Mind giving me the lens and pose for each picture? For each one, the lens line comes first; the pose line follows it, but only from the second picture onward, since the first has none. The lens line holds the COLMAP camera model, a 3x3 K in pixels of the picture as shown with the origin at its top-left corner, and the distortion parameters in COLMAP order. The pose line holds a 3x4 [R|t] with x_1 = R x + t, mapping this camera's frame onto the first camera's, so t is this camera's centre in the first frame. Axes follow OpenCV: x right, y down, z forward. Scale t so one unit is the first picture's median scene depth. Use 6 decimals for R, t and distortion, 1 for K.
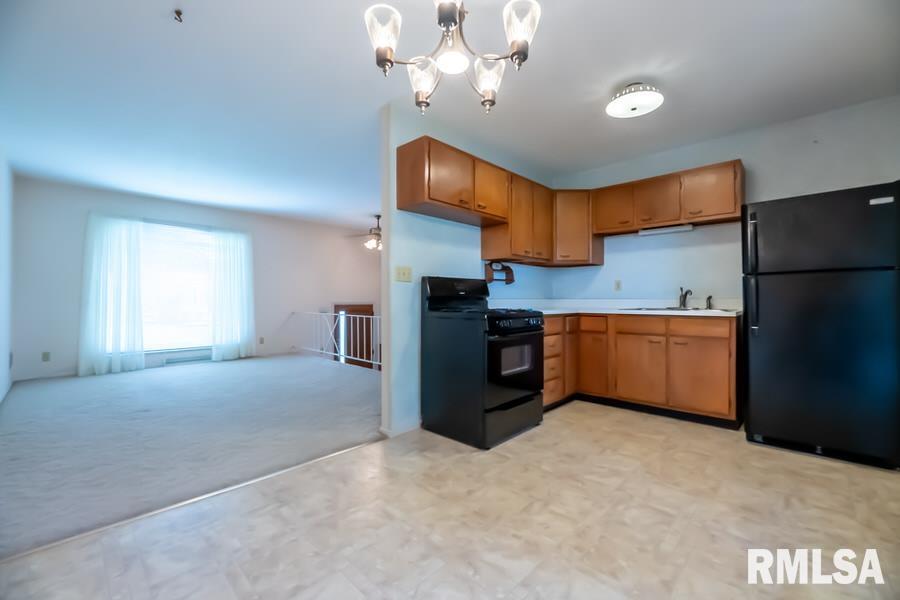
lens RADIAL K [[377.2, 0, 450.0], [0, 377.2, 300.0], [0, 0, 1]] dist [-0.000675, -0.000049]
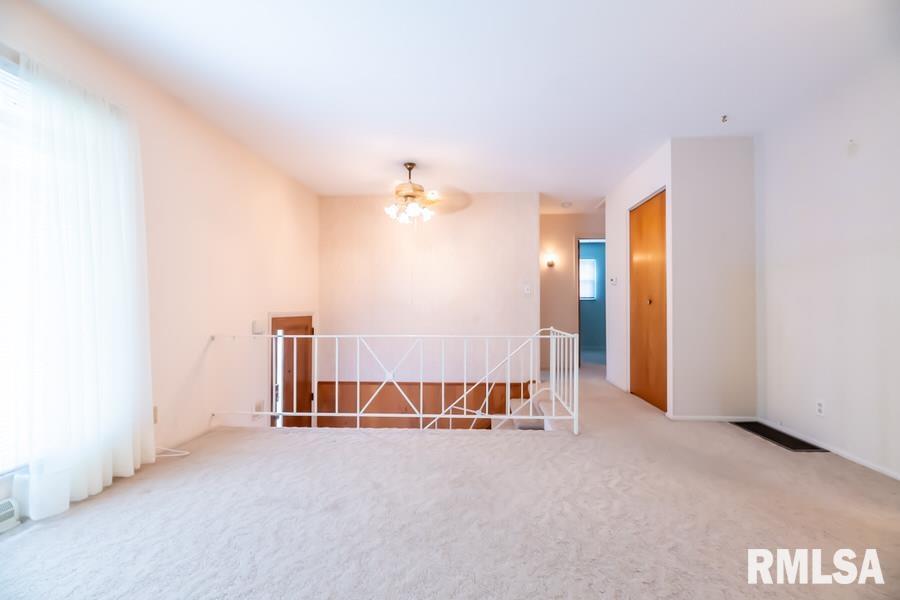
lens RADIAL K [[382.2, 0, 450.0], [0, 382.2, 300.0], [0, 0, 1]] dist [-0.001510, 0.000024]
pose [[0.752873, 0.008905, 0.658105, -1.033394], [-0.000150, 0.999911, -0.013358, -0.008855], [-0.658166, 0.009958, 0.752807, 0.991239]]
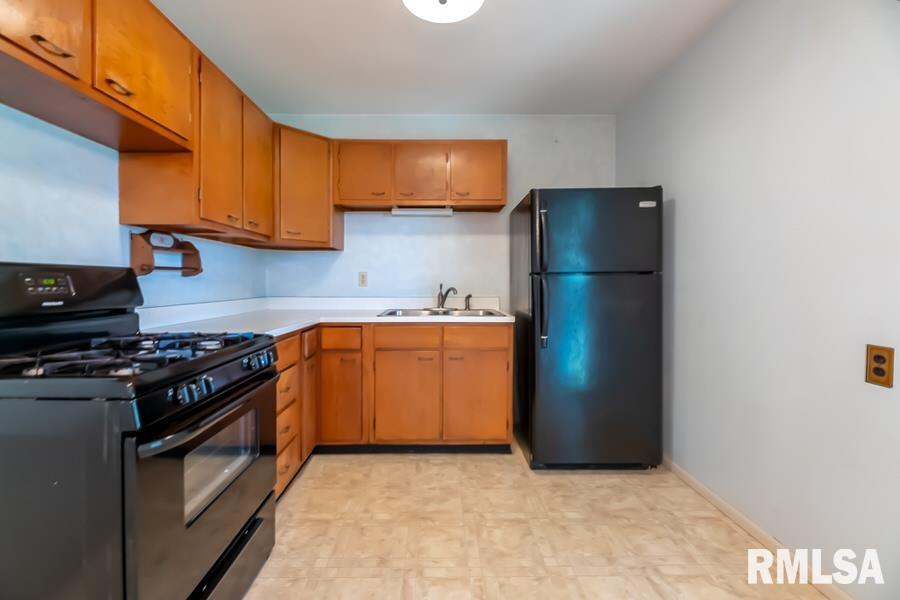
lens RADIAL K [[380.4, 0, 447.8], [0, 380.4, 286.3], [0, 0, 1]] dist [-0.006483, -0.000205]
pose [[0.710681, -0.005169, 0.703496, 0.042748], [0.001188, 0.999980, 0.006147, -0.033417], [-0.703514, -0.003533, 0.710673, 0.400710]]
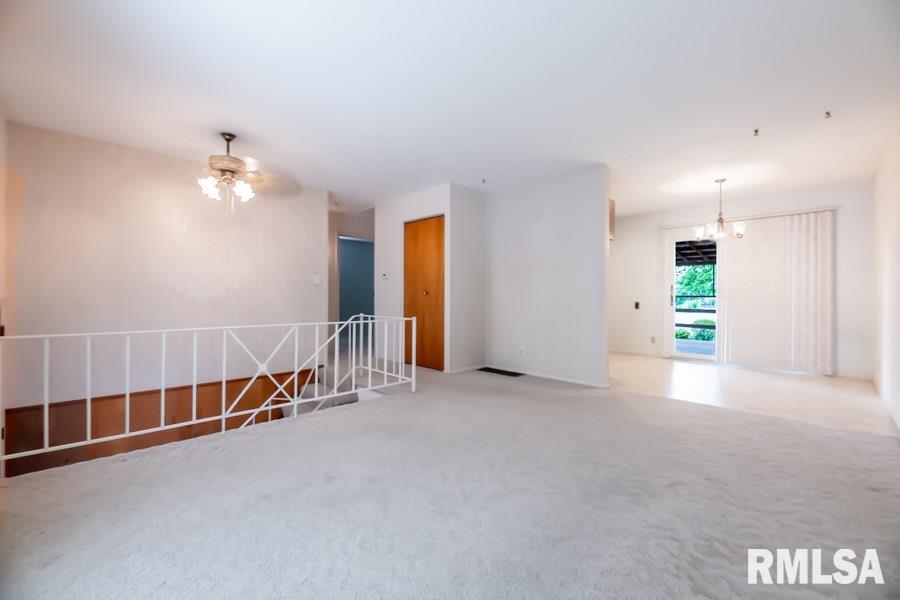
lens RADIAL K [[377.2, 0, 450.0], [0, 377.2, 300.0], [0, 0, 1]] dist [-0.000675, -0.000049]
pose [[0.024812, -0.008781, 0.999654, -1.368304], [-0.010197, 0.999907, 0.009037, -0.006893], [-0.999640, -0.010417, 0.024720, 1.312025]]
